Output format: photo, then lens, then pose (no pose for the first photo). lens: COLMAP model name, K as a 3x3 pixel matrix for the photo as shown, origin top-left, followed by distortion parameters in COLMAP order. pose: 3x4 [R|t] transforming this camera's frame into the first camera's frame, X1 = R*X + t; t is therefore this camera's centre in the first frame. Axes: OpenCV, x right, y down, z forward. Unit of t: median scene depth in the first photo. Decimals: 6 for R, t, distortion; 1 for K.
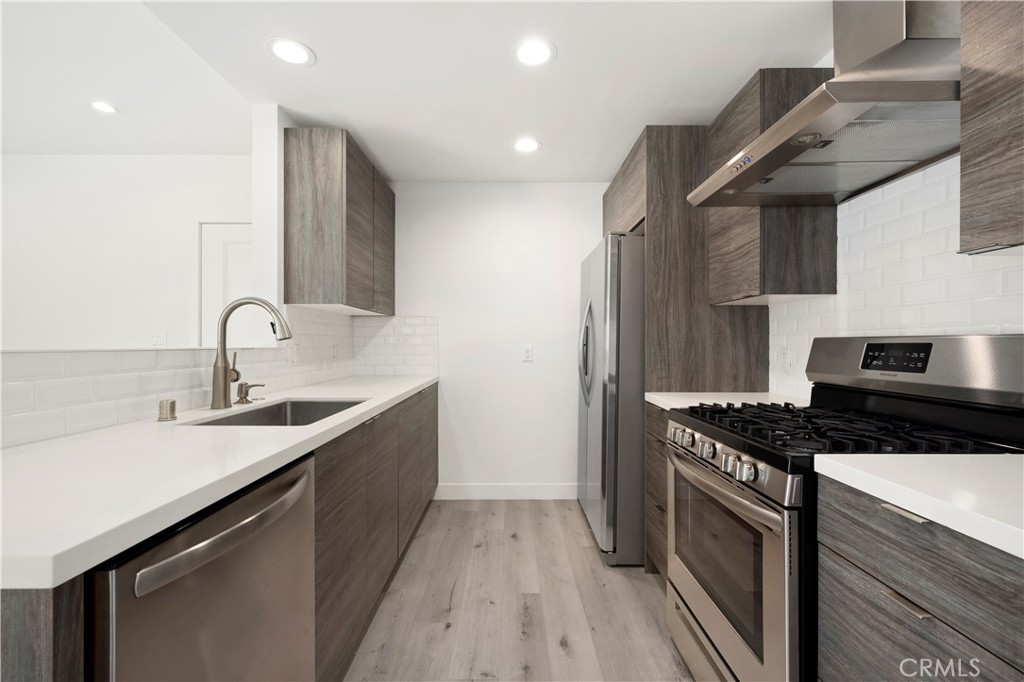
lens RADIAL K [[445.5, 0, 510.9], [0, 445.5, 341.2], [0, 0, 1]] dist [-0.003774, -0.000043]
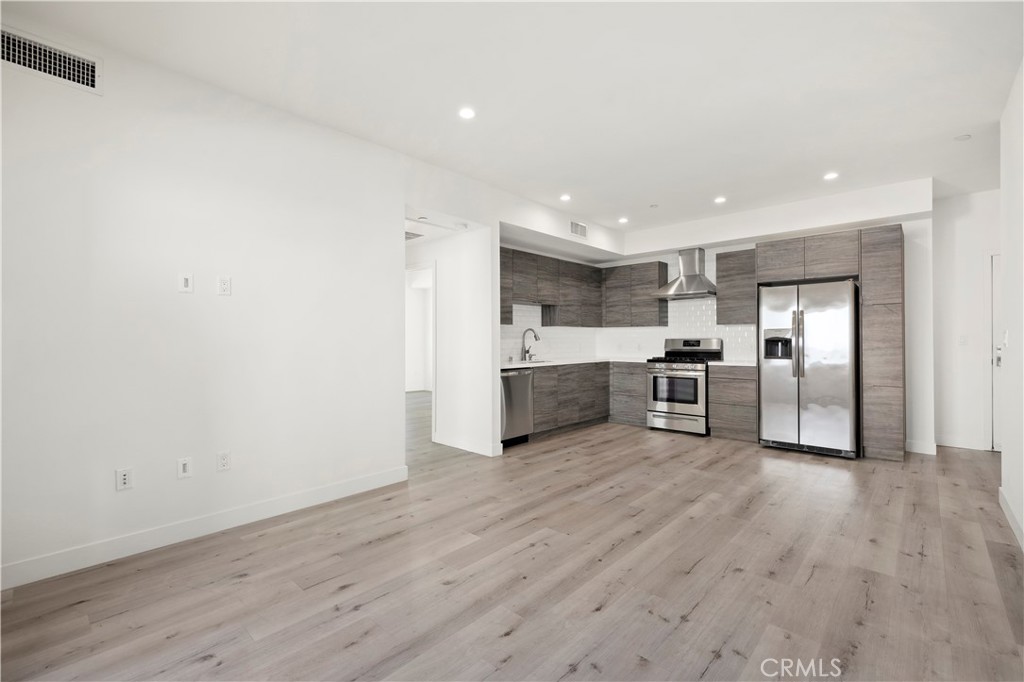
lens RADIAL K [[445.5, 0, 512.1], [0, 445.5, 338.3], [0, 0, 1]] dist [-0.003774, -0.000043]
pose [[0.674873, 0.020449, 0.737650, -3.377726], [-0.012905, 0.999790, -0.015910, 0.073919], [-0.737821, 0.001217, 0.674996, -0.619487]]
